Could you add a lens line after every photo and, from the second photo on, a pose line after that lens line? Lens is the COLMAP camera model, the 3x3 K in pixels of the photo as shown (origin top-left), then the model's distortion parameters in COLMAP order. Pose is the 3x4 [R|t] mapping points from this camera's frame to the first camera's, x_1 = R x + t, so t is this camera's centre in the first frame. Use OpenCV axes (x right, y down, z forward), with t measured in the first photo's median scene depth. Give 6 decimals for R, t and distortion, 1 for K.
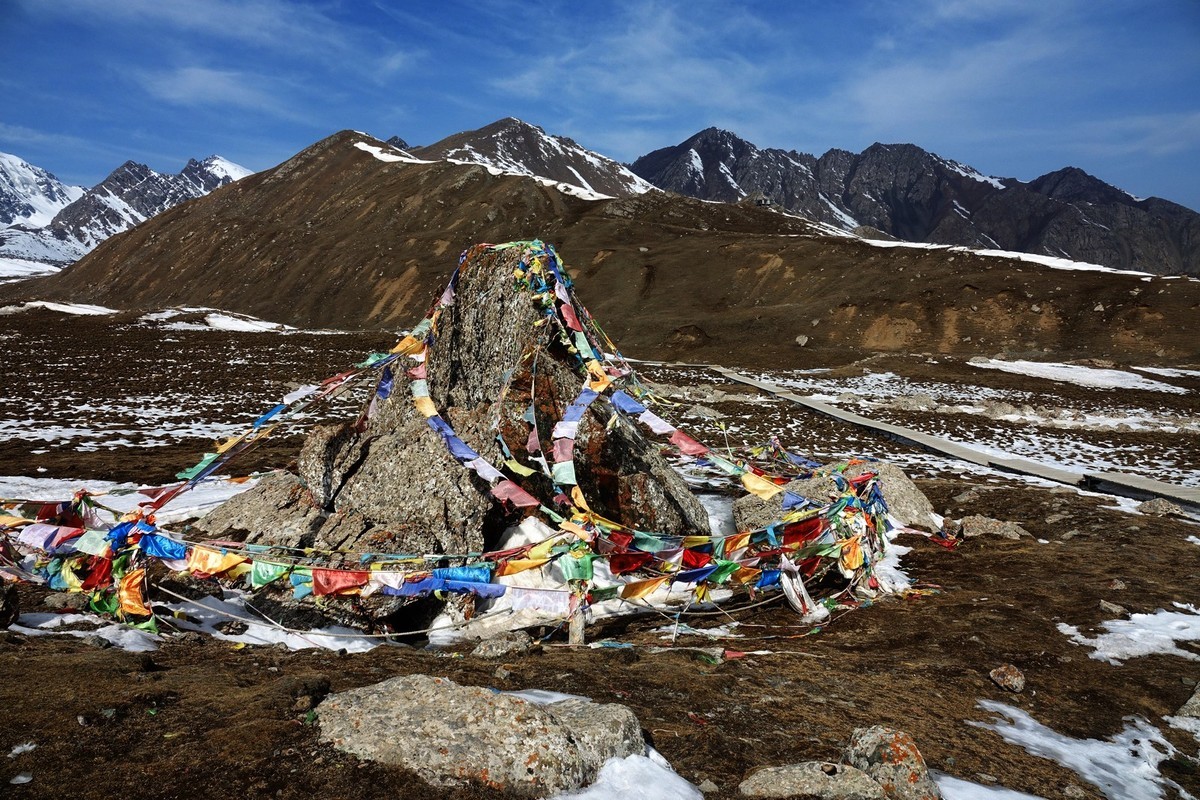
lens RADIAL K [[833.4, 0, 601.7], [0, 833.4, 400.1], [0, 0, 1]] dist [0.002648, 0.002336]
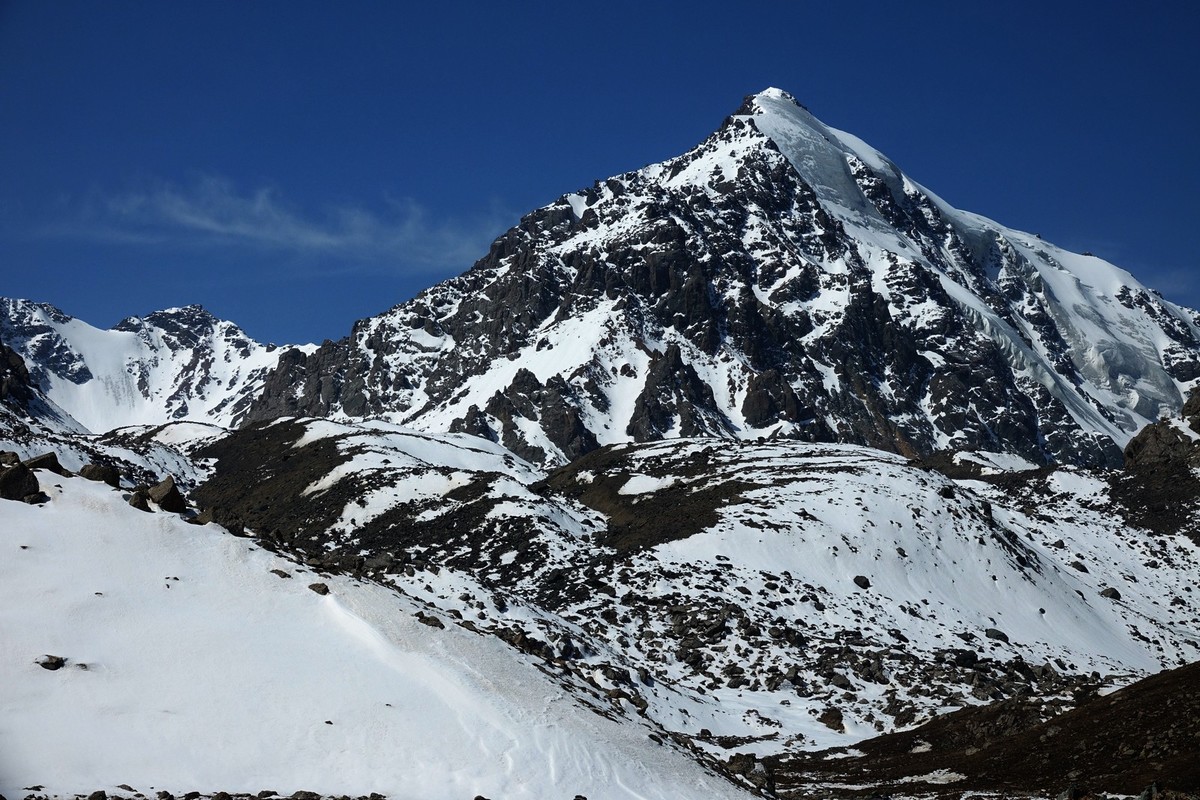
lens RADIAL K [[3065.7, 0, 610.8], [0, 3065.7, 393.6], [0, 0, 1]] dist [-0.003369, 0.000000]
pose [[0.709841, -0.043009, -0.703047, -0.327736], [-0.159085, 0.962553, -0.219507, -0.083659], [0.686161, 0.267659, 0.676418, 0.541134]]
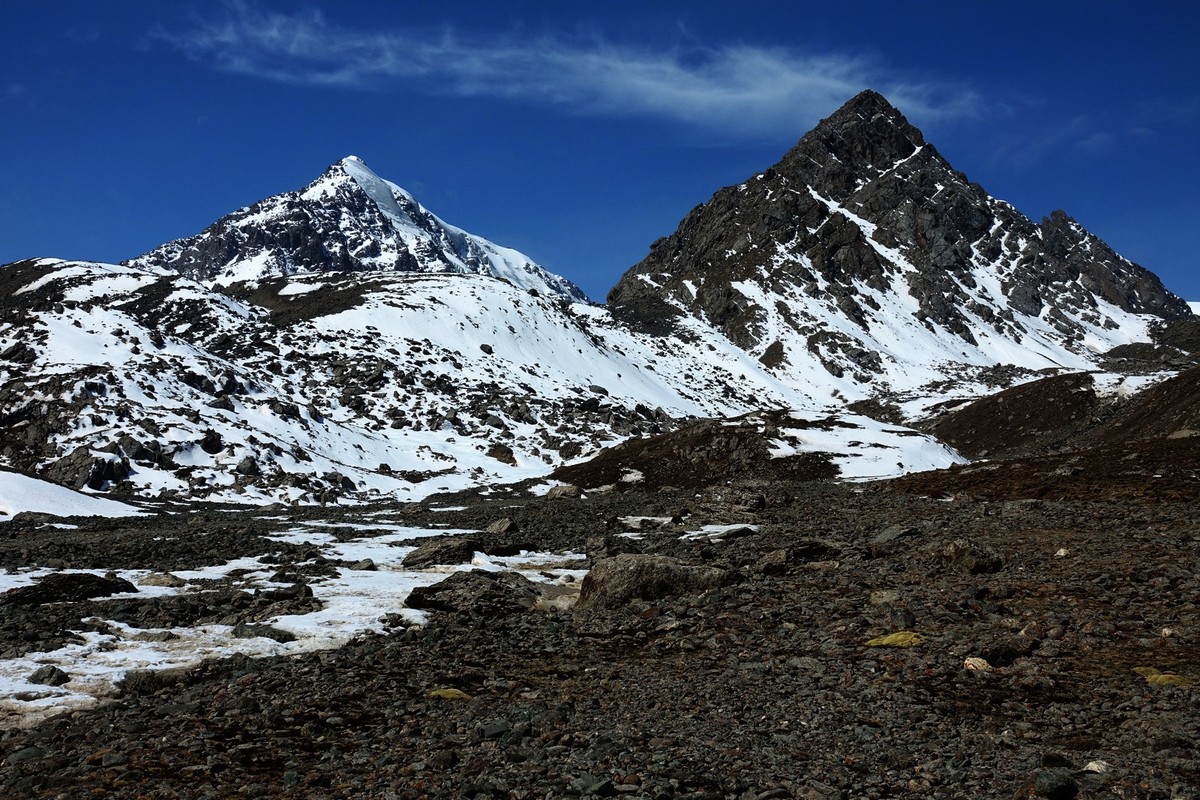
lens RADIAL K [[1325.4, 0, 597.3], [0, 1325.4, 384.7], [0, 0, 1]] dist [0.005720, 0.000000]
pose [[0.858623, -0.027047, -0.511893, -0.441911], [-0.099853, 0.970653, -0.218775, -0.100041], [0.502788, 0.238959, 0.830724, 0.654135]]
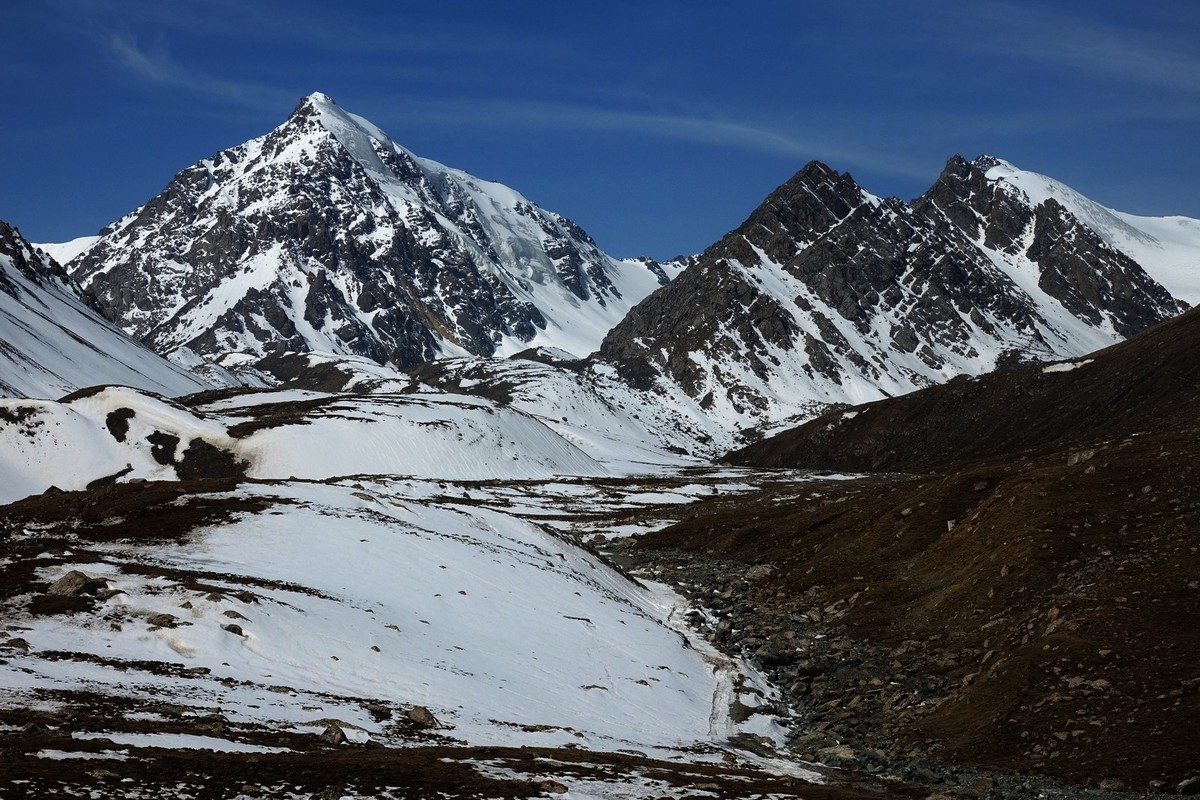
lens RADIAL K [[2531.5, 0, 604.6], [0, 2531.5, 391.9], [0, 0, 1]] dist [0.016396, 0.000000]
pose [[0.859499, -0.013680, -0.510954, -0.120728], [-0.086359, 0.981384, -0.171544, -0.012766], [0.503789, 0.191568, 0.842317, 0.116074]]
